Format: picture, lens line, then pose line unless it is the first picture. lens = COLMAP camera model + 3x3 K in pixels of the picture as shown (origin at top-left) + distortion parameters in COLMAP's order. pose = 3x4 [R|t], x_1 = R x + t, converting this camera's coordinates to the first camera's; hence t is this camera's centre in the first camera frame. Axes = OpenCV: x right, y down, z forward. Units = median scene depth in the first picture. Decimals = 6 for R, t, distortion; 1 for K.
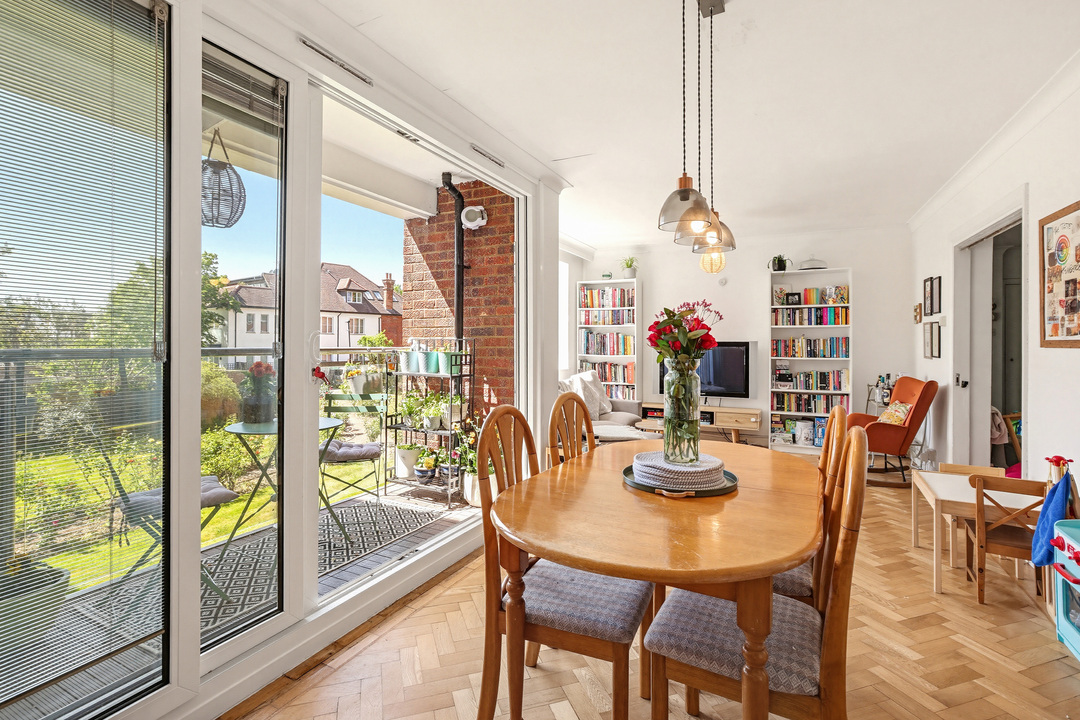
lens RADIAL K [[487.1, 0, 539.8], [0, 487.1, 339.8], [0, 0, 1]] dist [-0.049148, 0.000240]
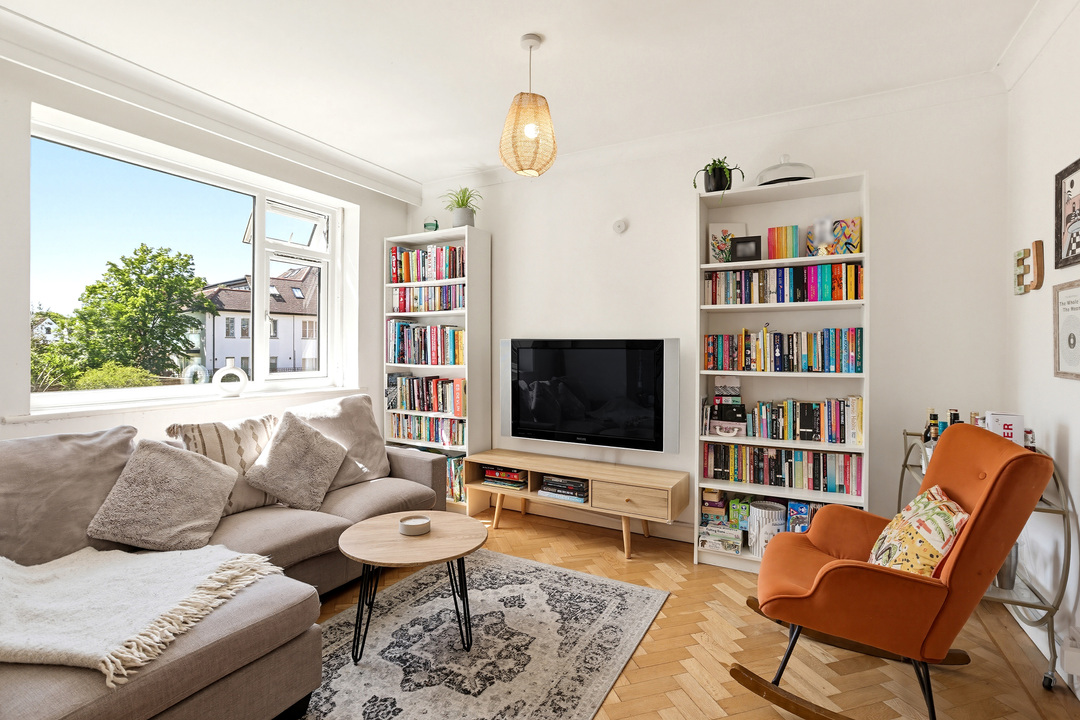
lens RADIAL K [[490.4, 0, 543.2], [0, 490.4, 348.6], [0, 0, 1]] dist [-0.075976, 0.013389]
pose [[0.999851, -0.002227, -0.017098, 0.331715], [0.002373, 0.999961, 0.008535, 0.009589], [0.017079, -0.008575, 0.999817, 0.512410]]
